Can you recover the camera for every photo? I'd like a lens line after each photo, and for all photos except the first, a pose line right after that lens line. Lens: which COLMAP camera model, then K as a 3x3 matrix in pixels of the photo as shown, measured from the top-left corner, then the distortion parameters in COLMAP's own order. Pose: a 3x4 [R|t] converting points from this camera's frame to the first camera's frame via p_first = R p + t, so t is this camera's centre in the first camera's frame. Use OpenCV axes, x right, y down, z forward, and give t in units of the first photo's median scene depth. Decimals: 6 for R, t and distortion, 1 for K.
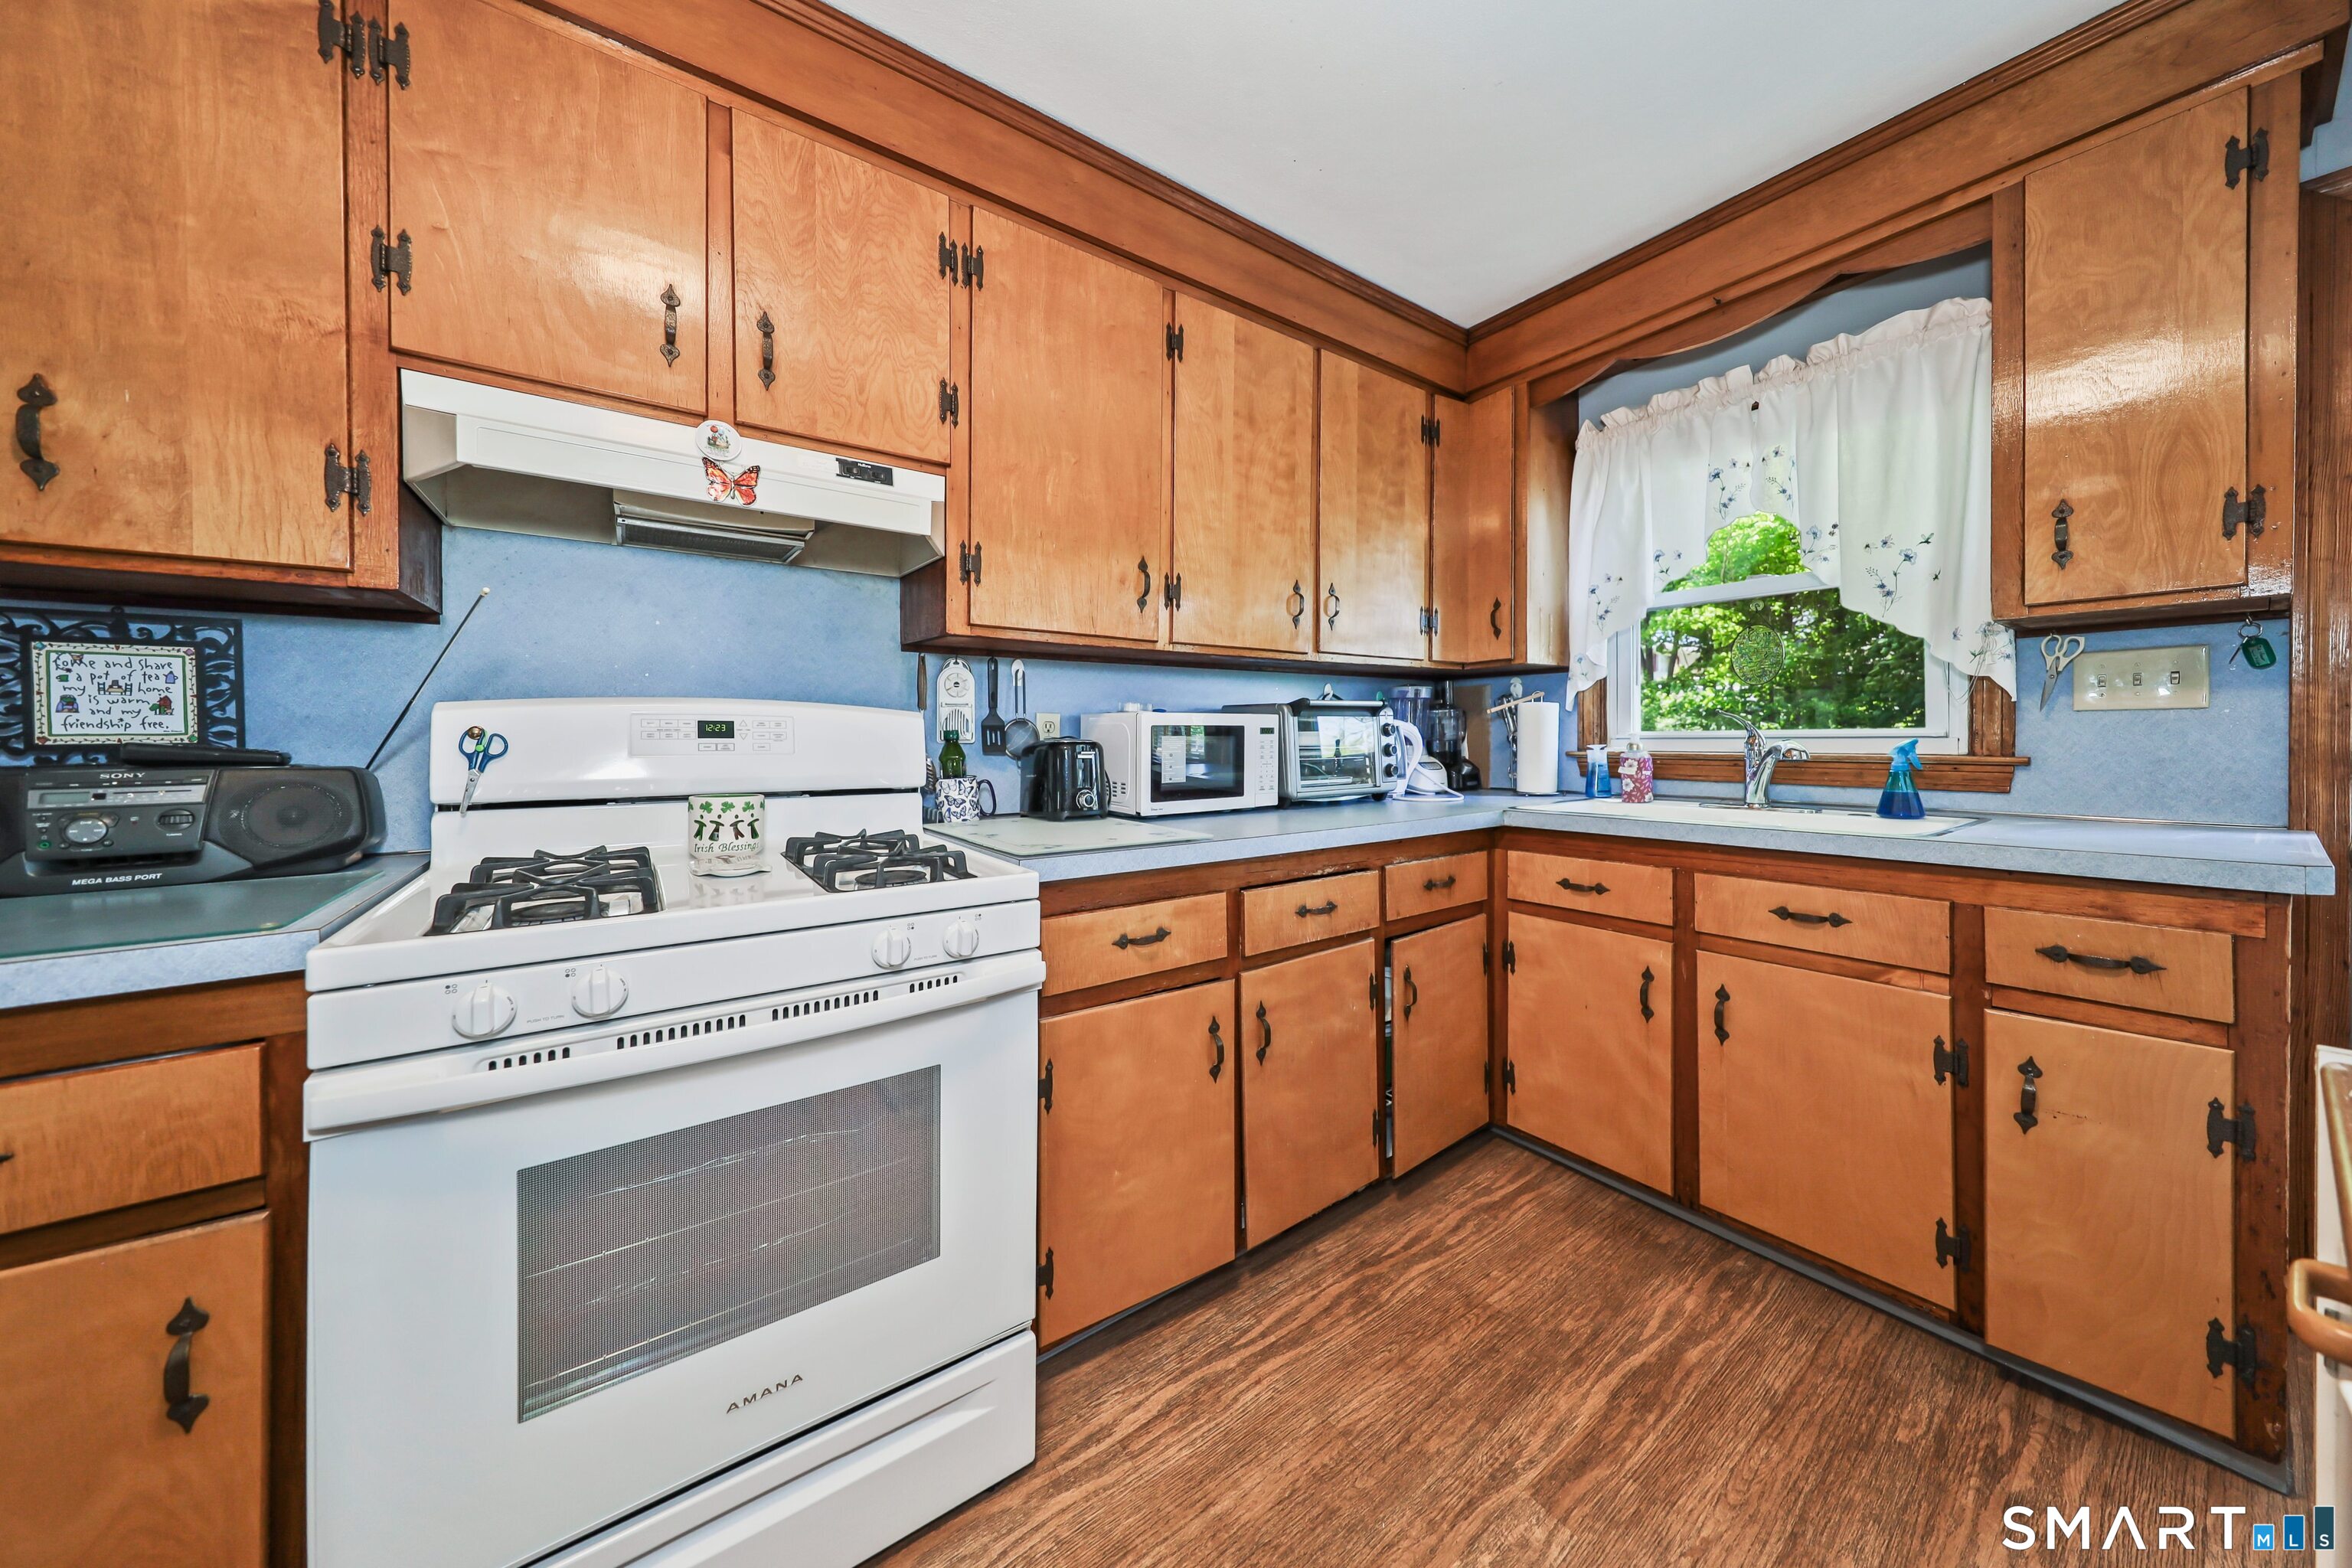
lens RADIAL K [[756.1, 0, 1175.3], [0, 756.1, 742.6], [0, 0, 1]] dist [0.000040, 0.000000]
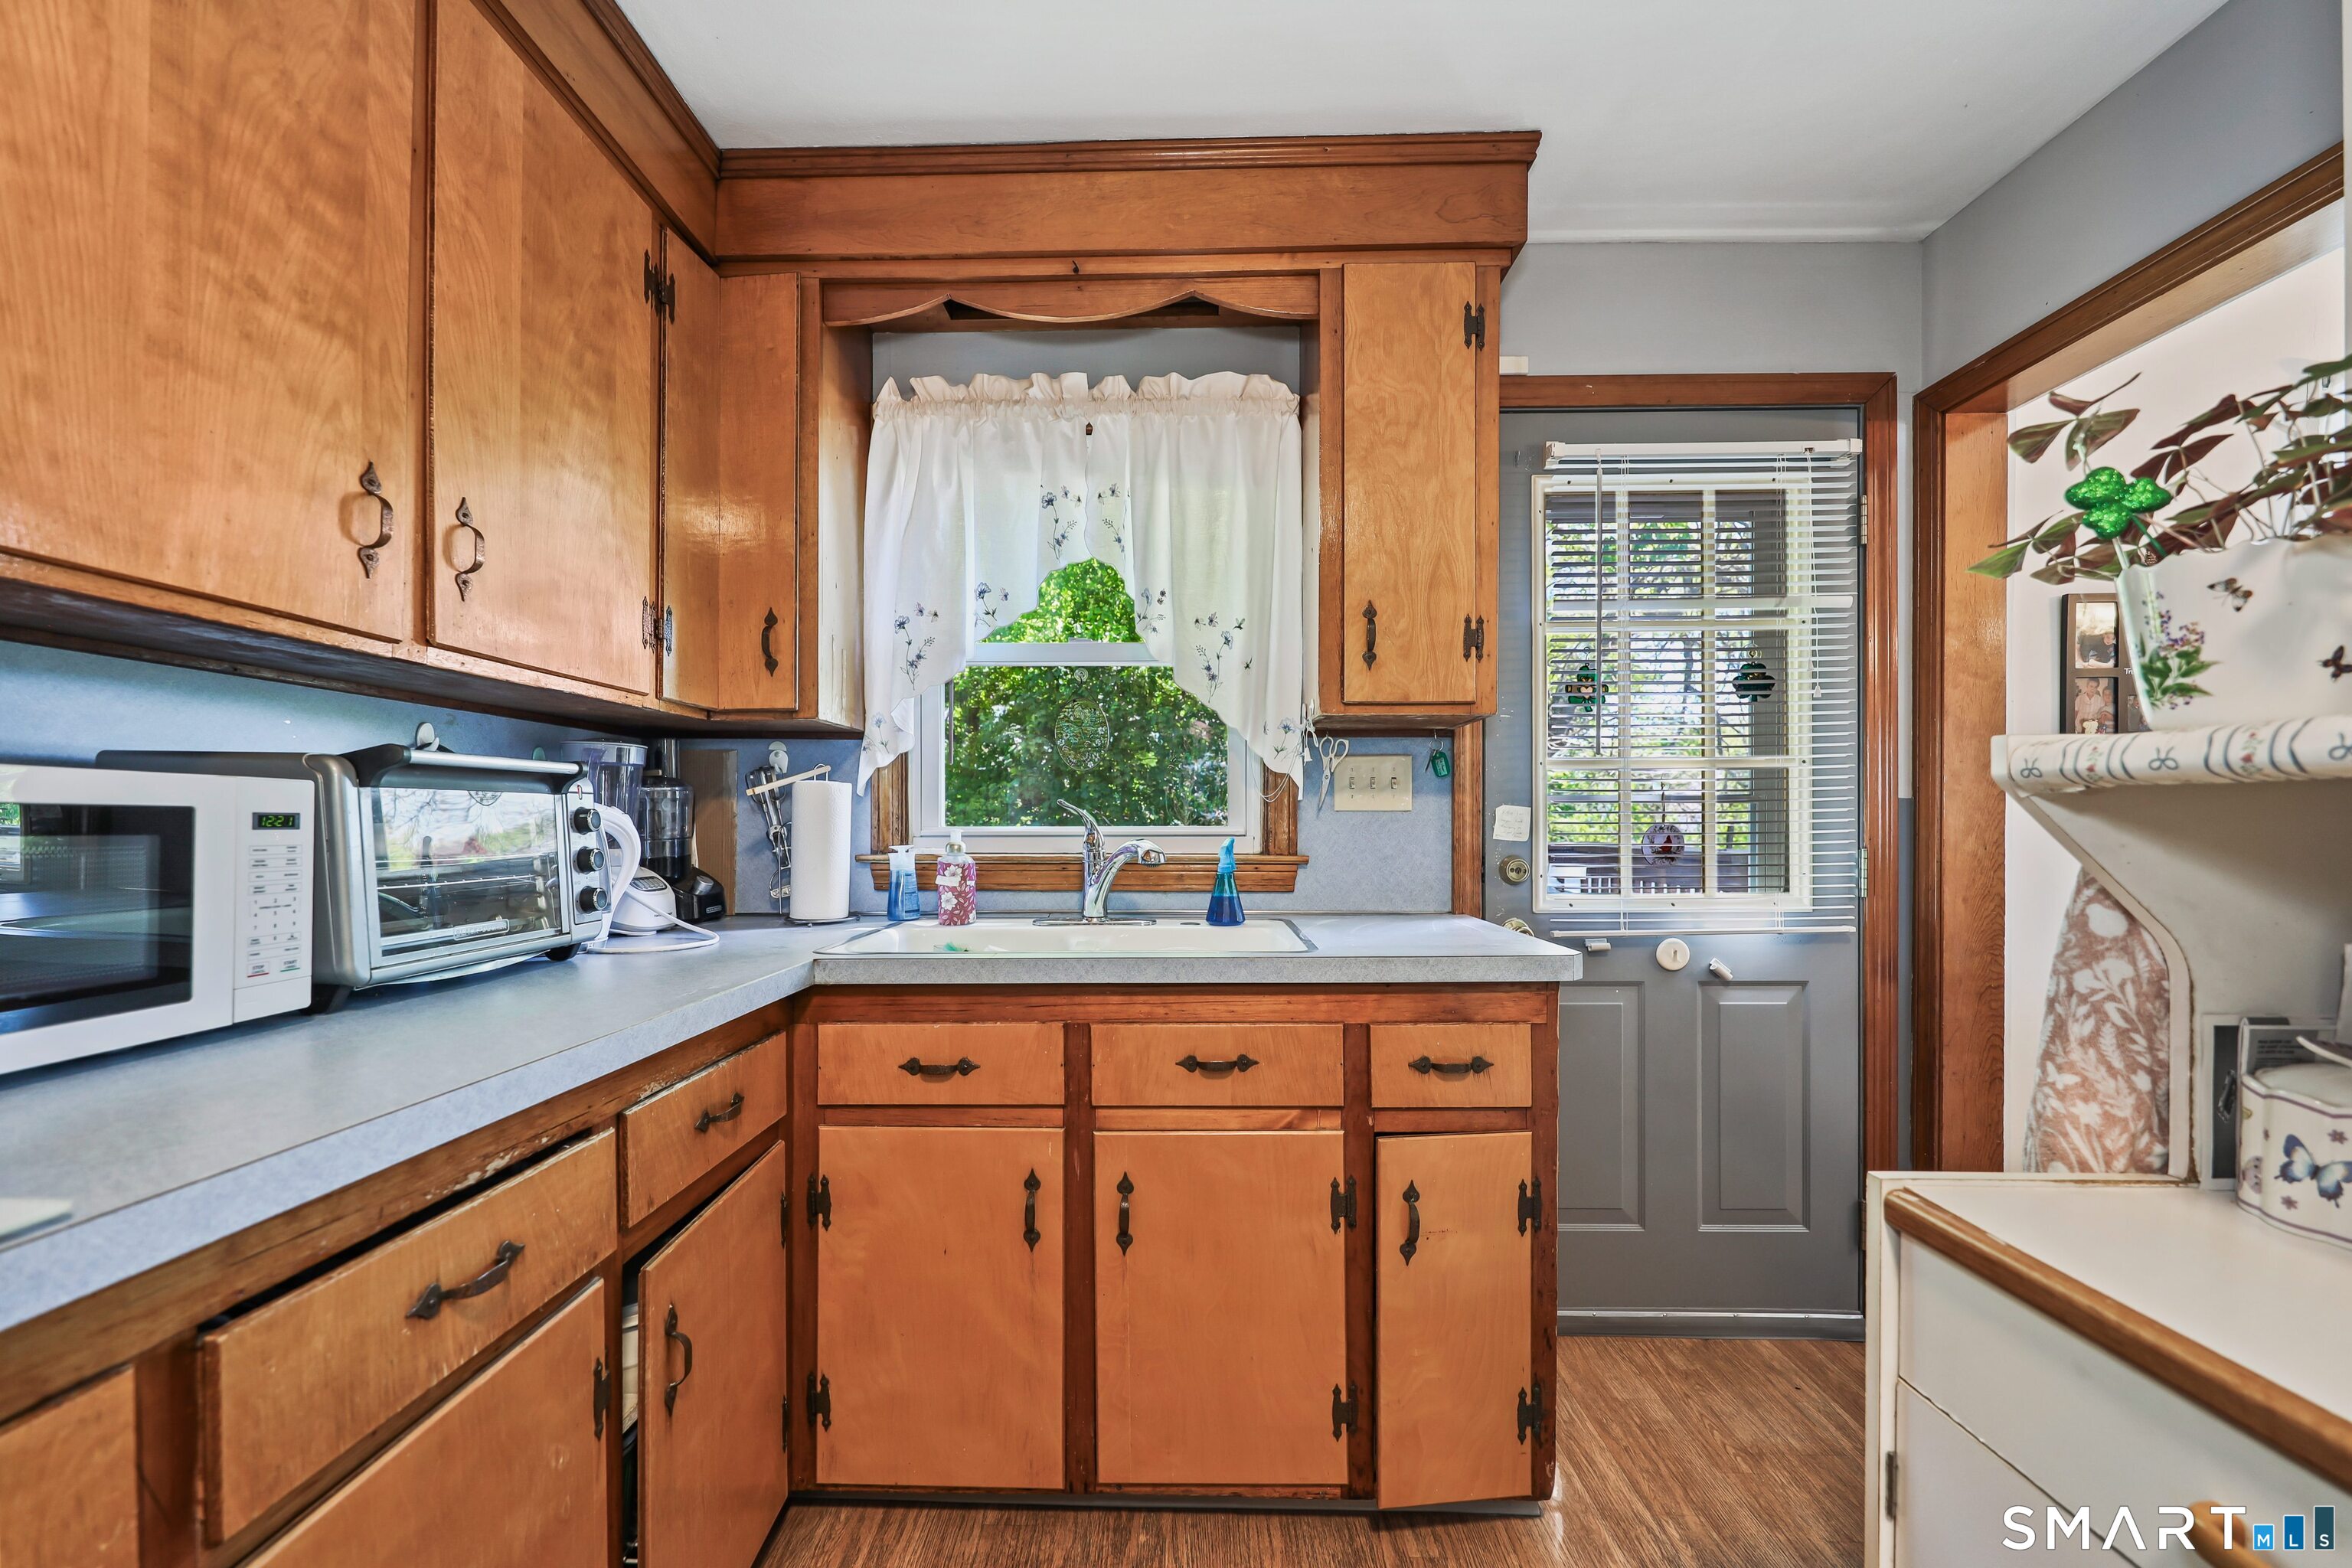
lens RADIAL K [[932.6, 0, 1157.5], [0, 932.6, 830.4], [0, 0, 1]] dist [0.000684, -0.000075]
pose [[0.605348, 0.002855, 0.795956, 0.014903], [0.001248, 0.999989, -0.004536, -0.008371], [-0.795960, 0.003739, 0.605338, 0.367758]]
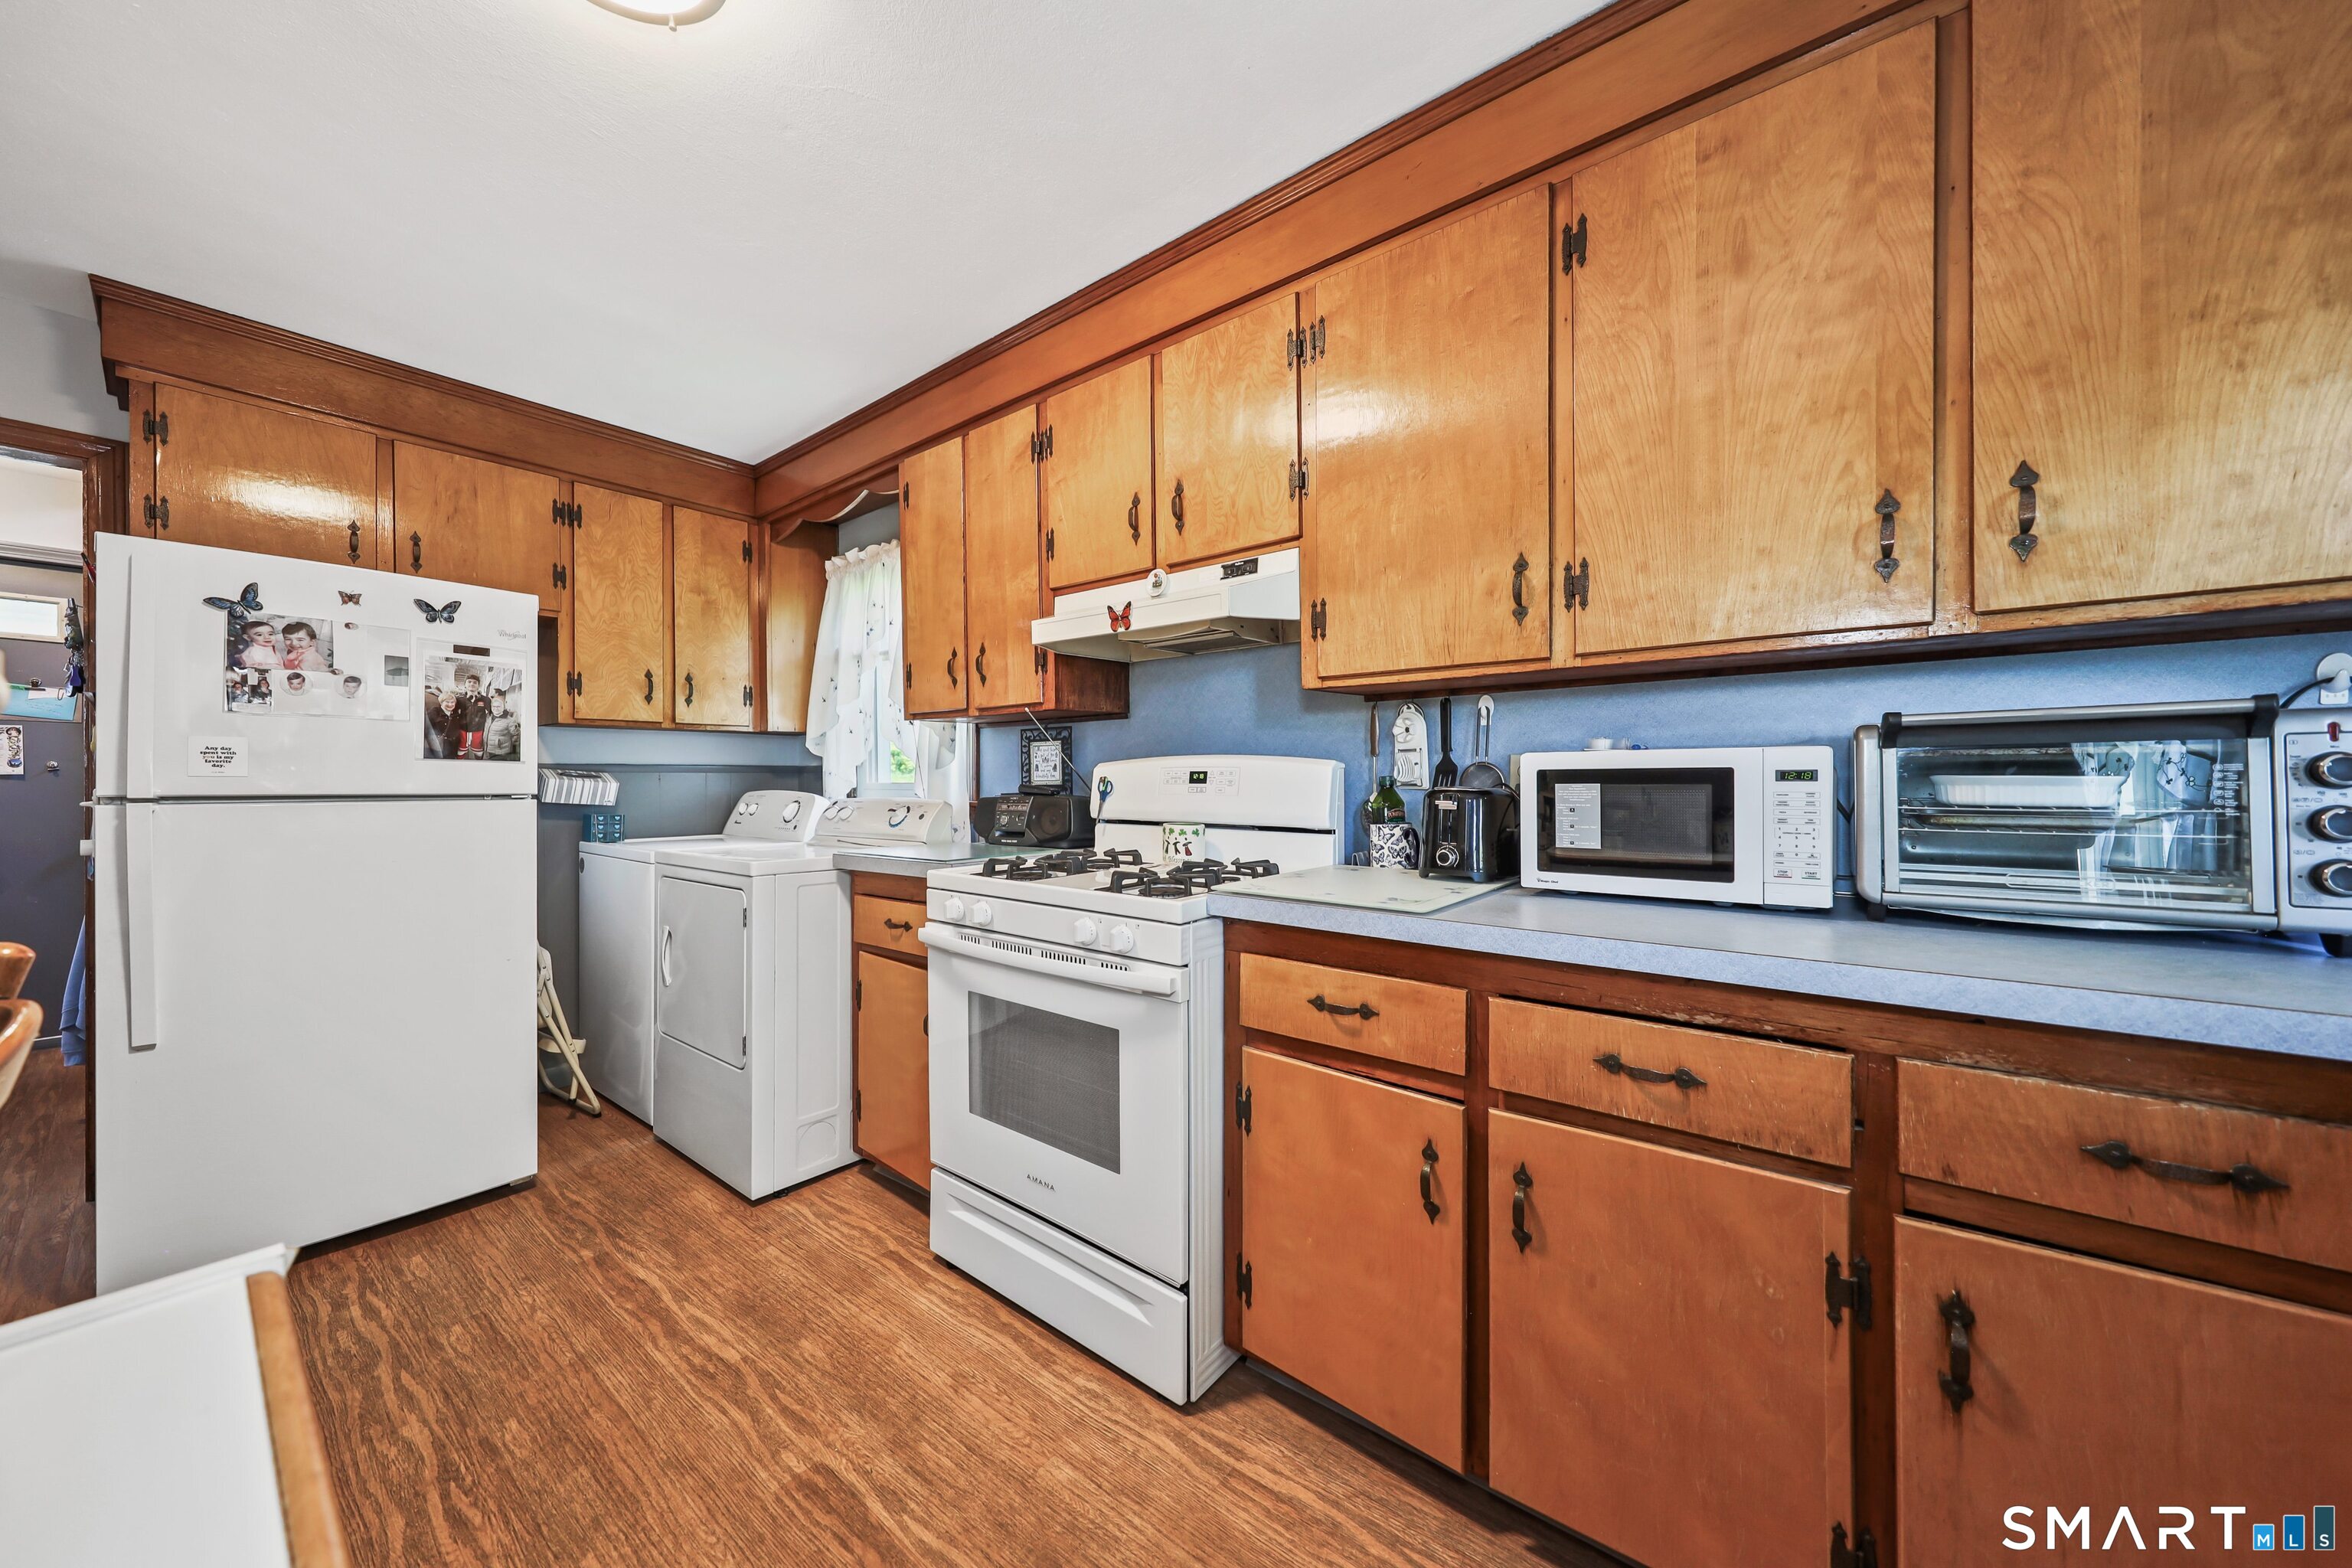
lens RADIAL K [[819.0, 0, 1176.0], [0, 819.0, 784.0], [0, 0, 1]] dist [-0.000112, -0.000058]
pose [[0.272704, 0.008649, -0.962059, 0.624177], [-0.004461, 0.999960, 0.007725, -0.012412], [0.962088, 0.002185, 0.272732, 0.395643]]
